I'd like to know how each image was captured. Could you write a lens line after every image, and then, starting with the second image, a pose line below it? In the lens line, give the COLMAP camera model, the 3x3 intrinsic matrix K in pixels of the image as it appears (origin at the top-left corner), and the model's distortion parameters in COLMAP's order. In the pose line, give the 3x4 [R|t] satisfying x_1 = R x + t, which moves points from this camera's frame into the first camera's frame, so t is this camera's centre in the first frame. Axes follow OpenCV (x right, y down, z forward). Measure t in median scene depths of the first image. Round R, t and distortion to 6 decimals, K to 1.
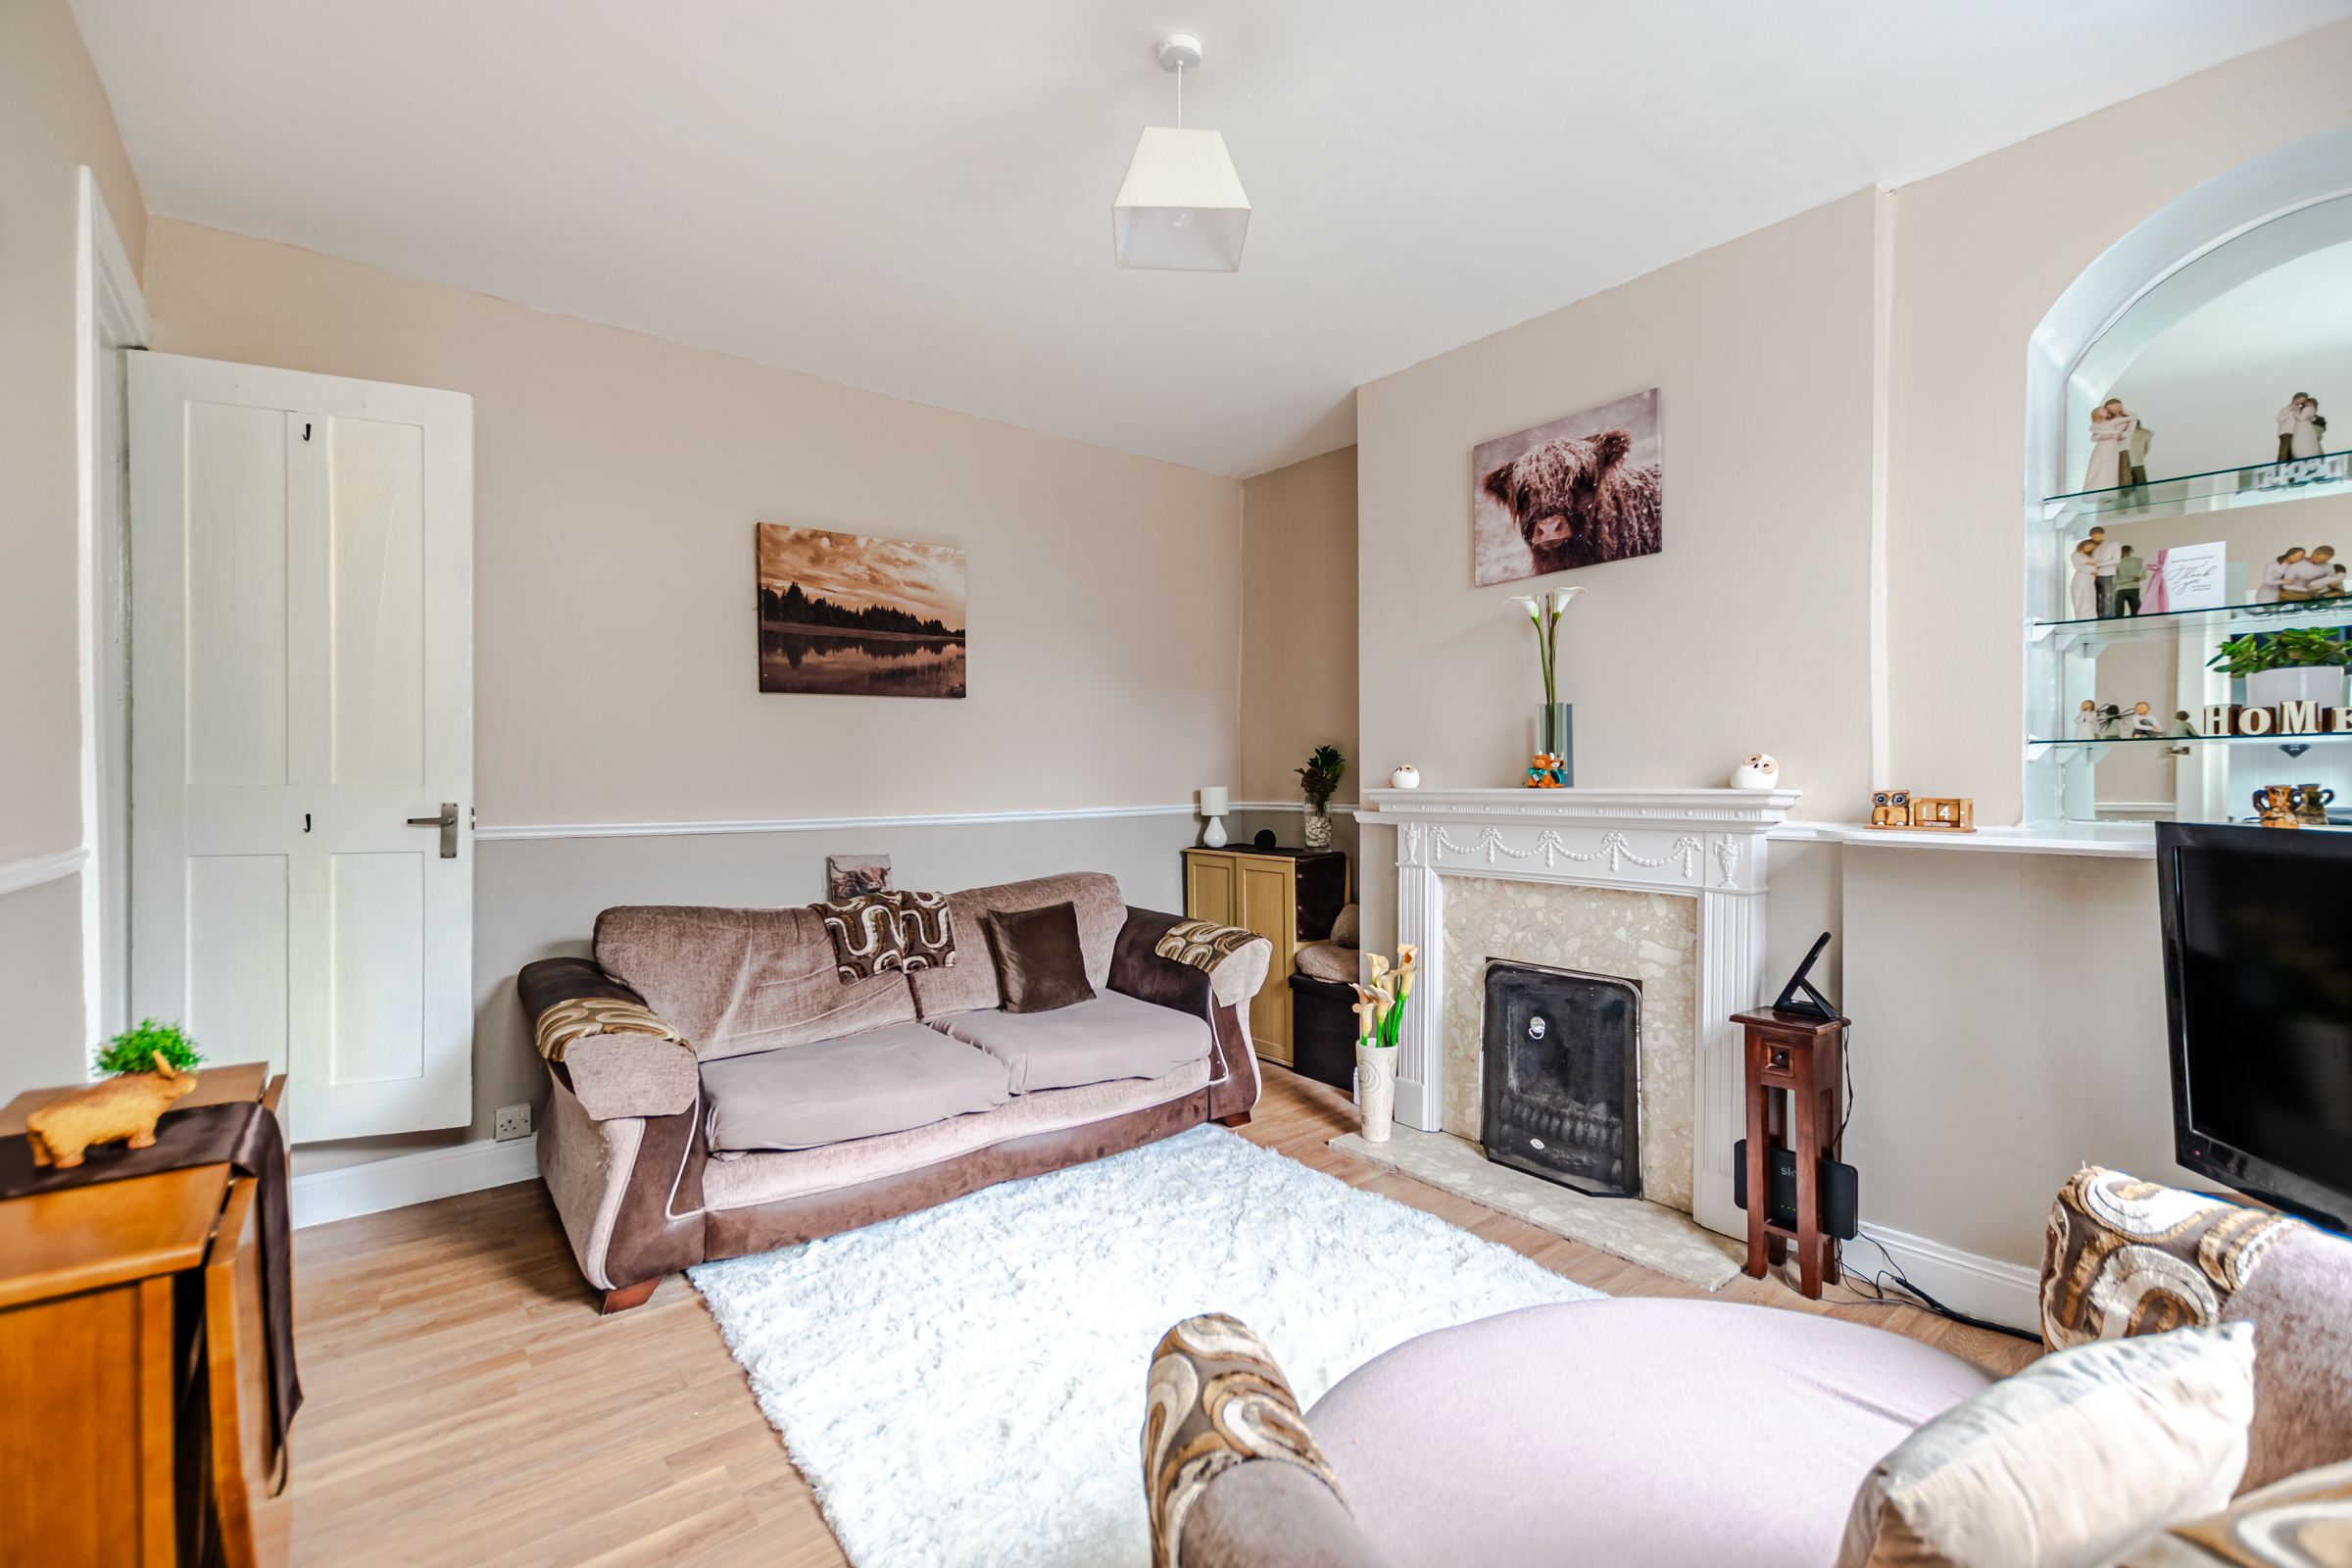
lens RADIAL K [[1015.0, 0, 1184.1], [0, 1015.0, 783.3], [0, 0, 1]] dist [0.000416, -0.000079]
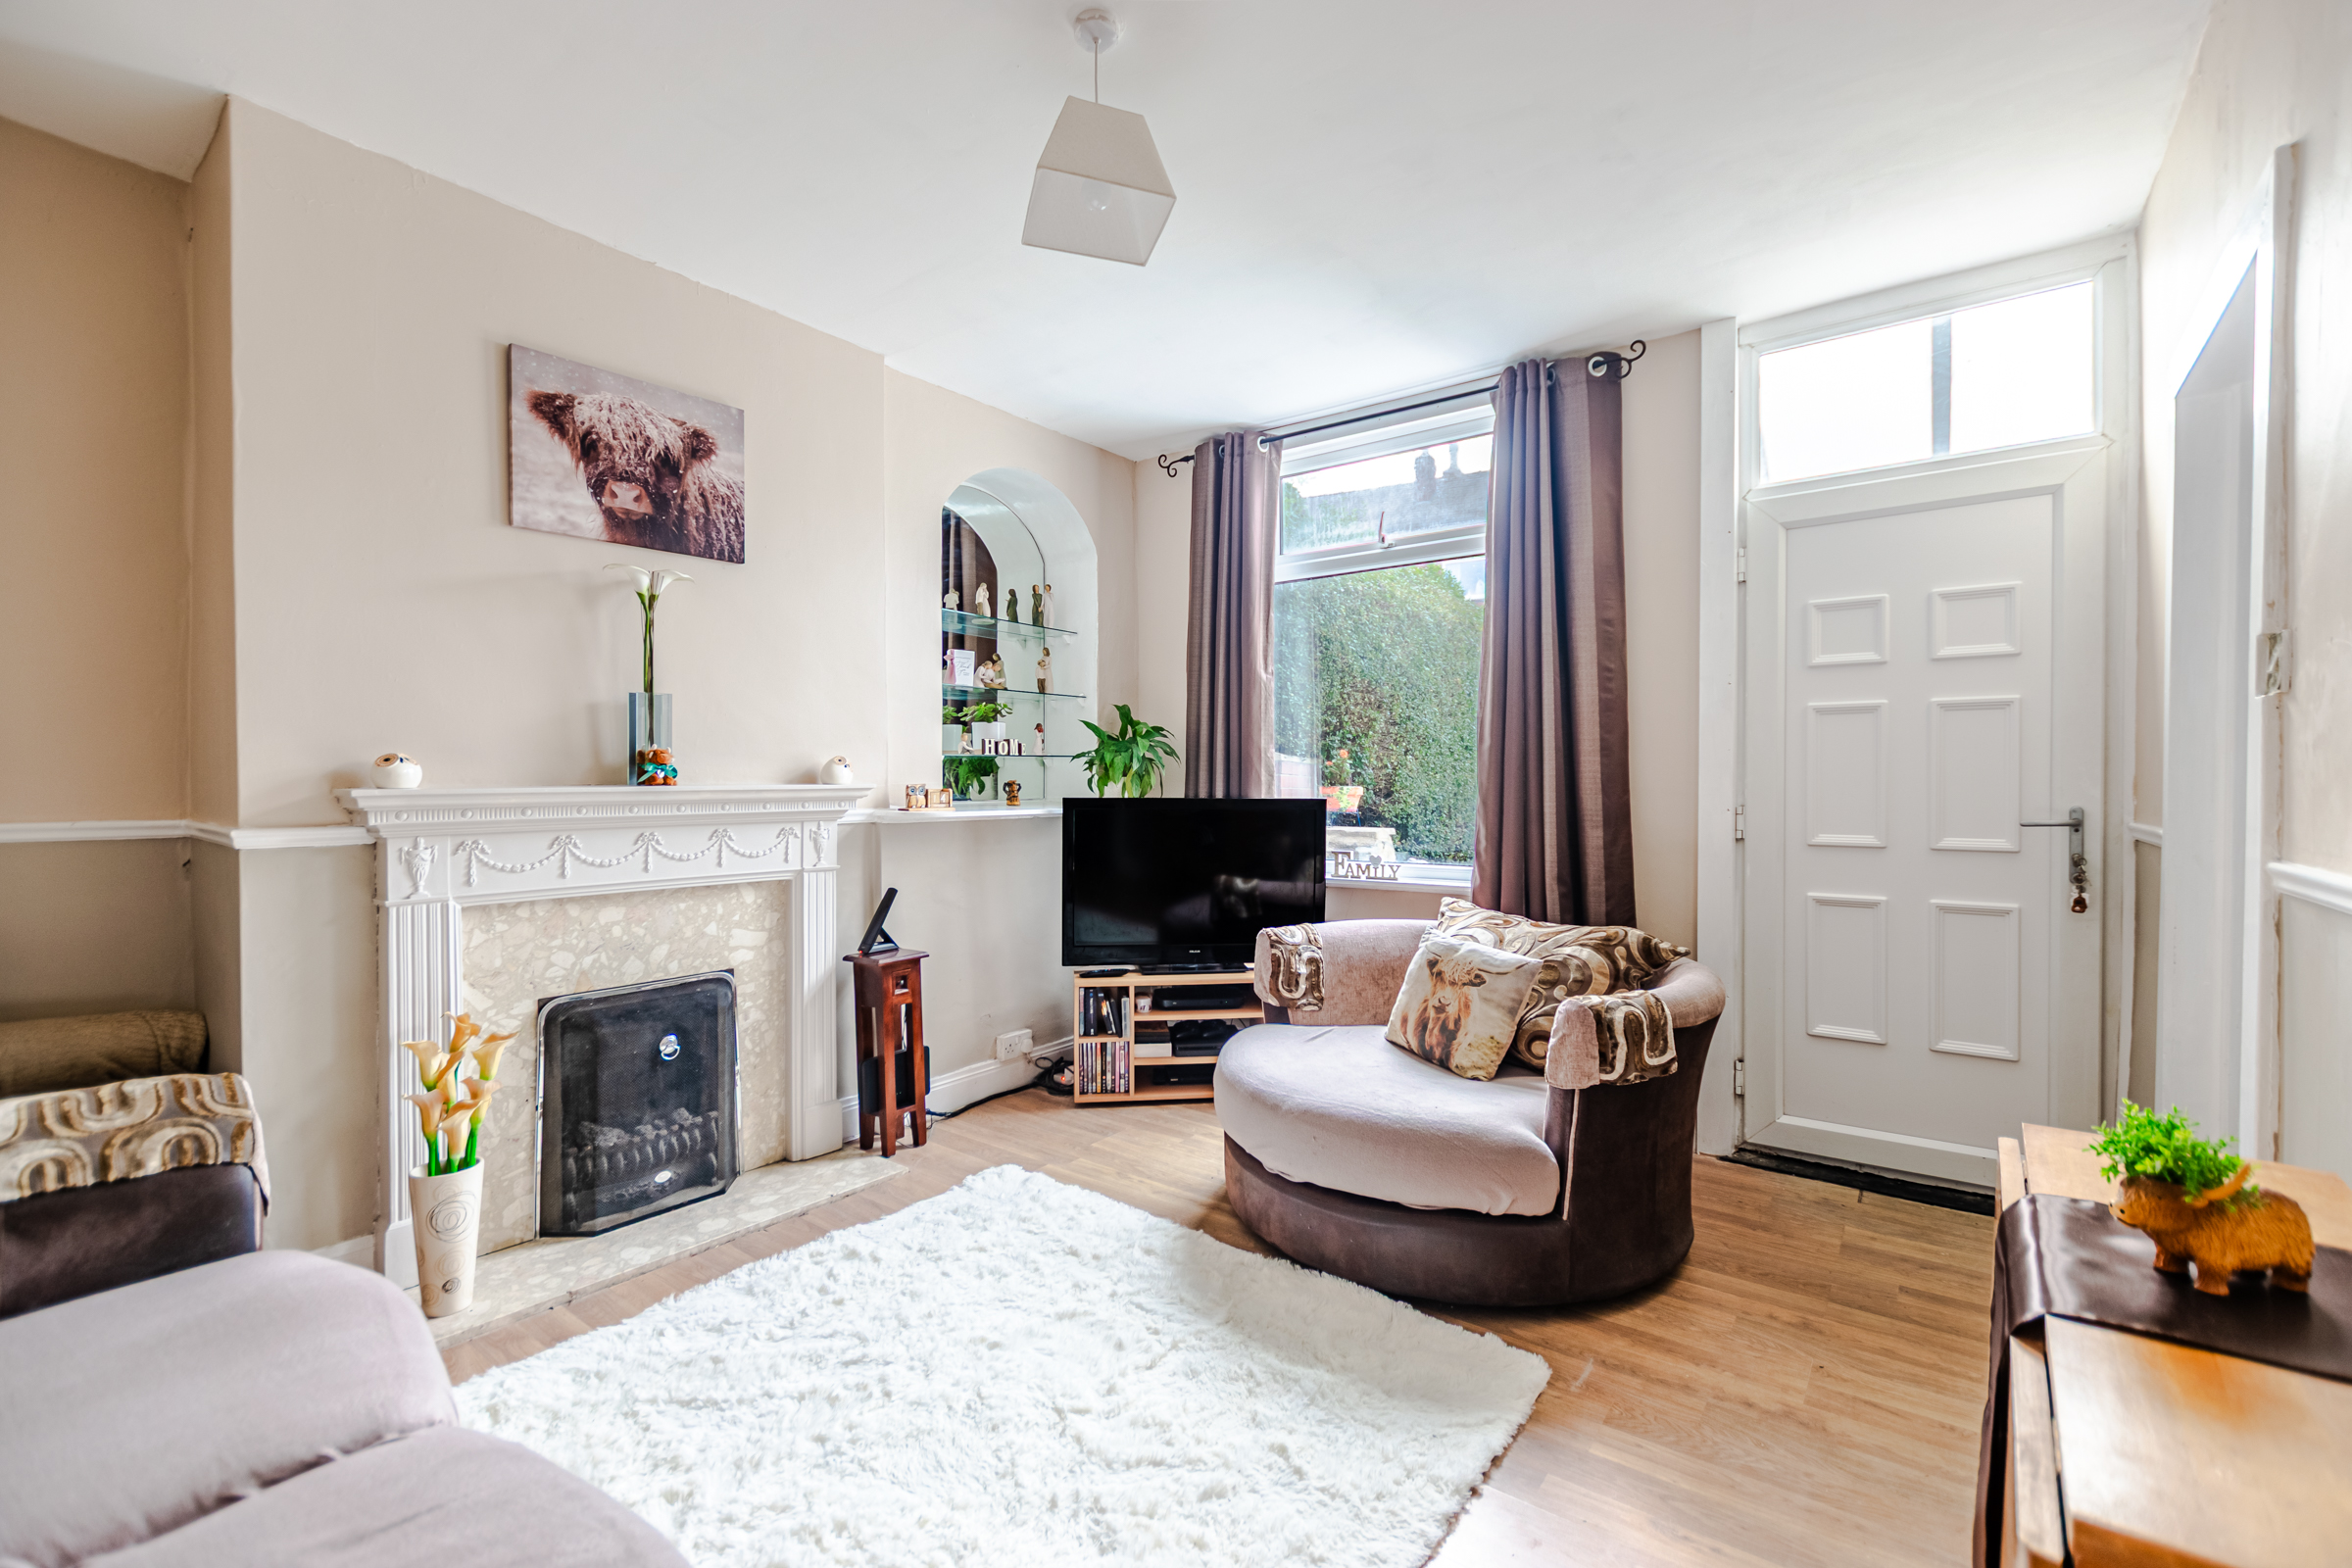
lens RADIAL K [[1015.0, 0, 1184.1], [0, 1015.0, 783.3], [0, 0, 1]] dist [0.000416, -0.000079]
pose [[-0.245200, -0.001915, 0.969471, -0.651380], [0.004180, 0.999987, 0.003032, 0.002040], [-0.969464, 0.004796, -0.245189, 0.772596]]
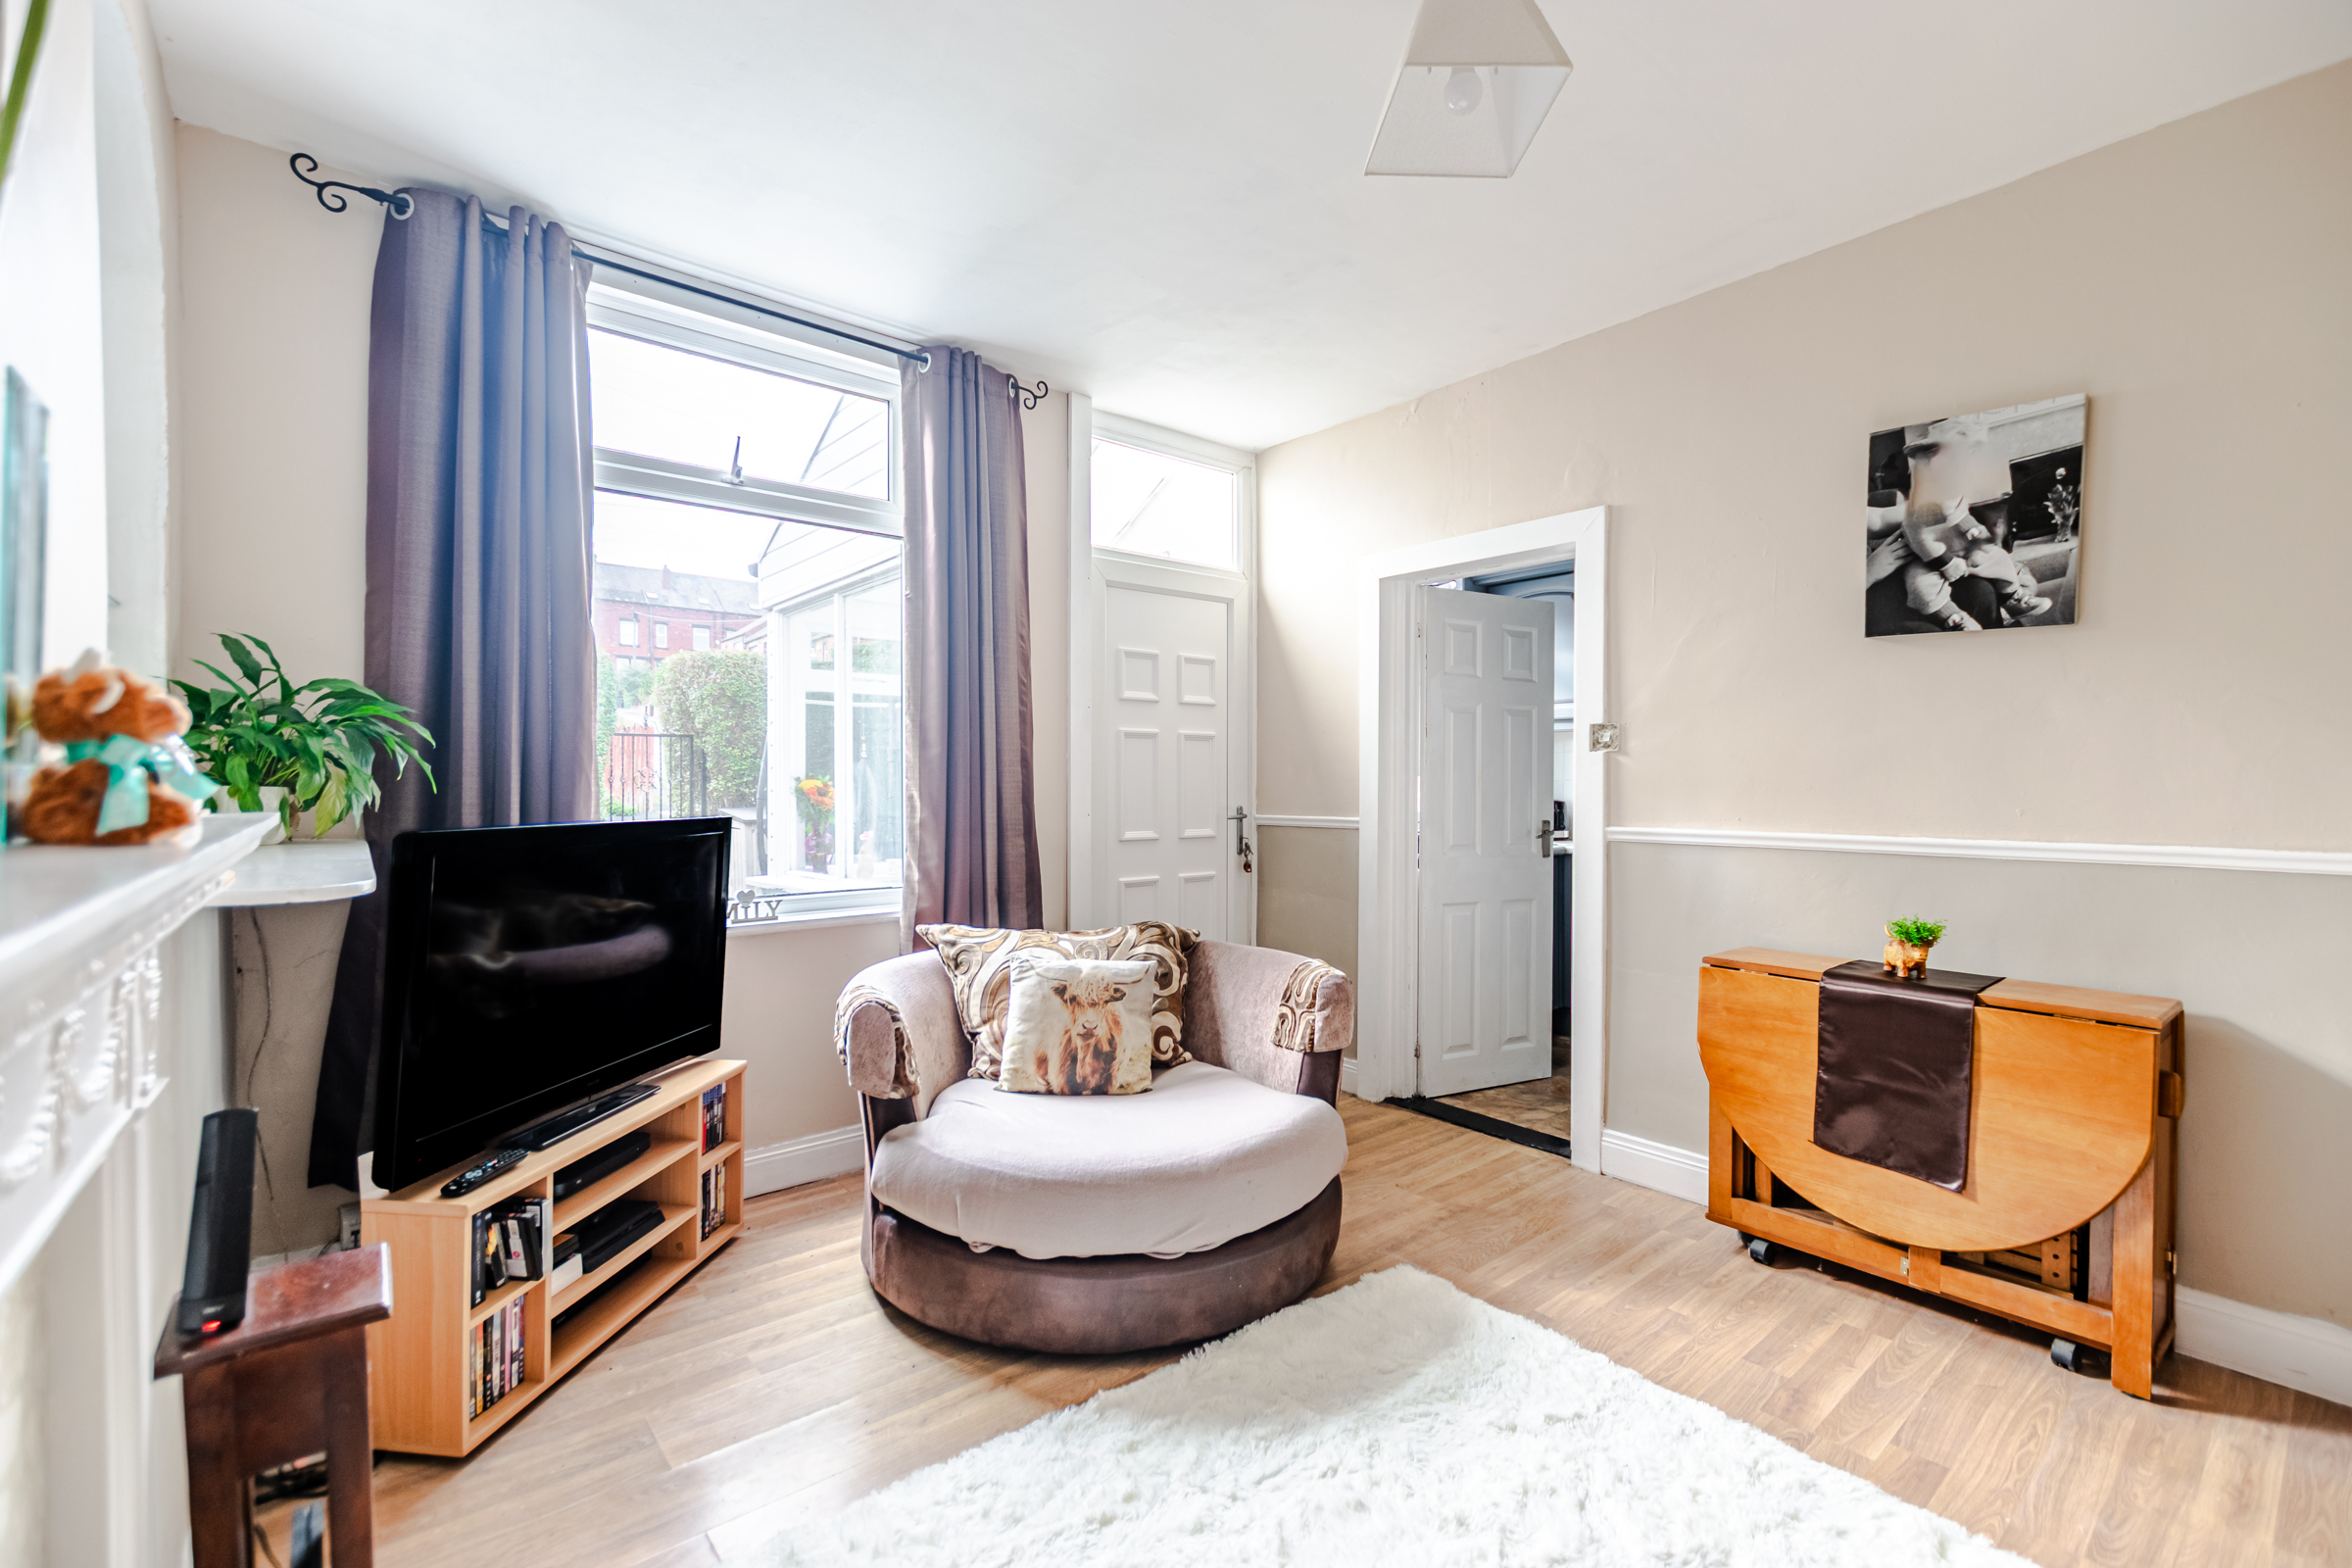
lens RADIAL K [[1008.7, 0, 1176.0], [0, 1008.7, 784.0], [0, 0, 1]] dist [-0.000100, 0.000031]
pose [[-0.999808, 0.000588, -0.019589, 0.161883], [0.000506, 0.999991, 0.004197, -0.007412], [0.019592, 0.004186, -0.999799, 1.203341]]
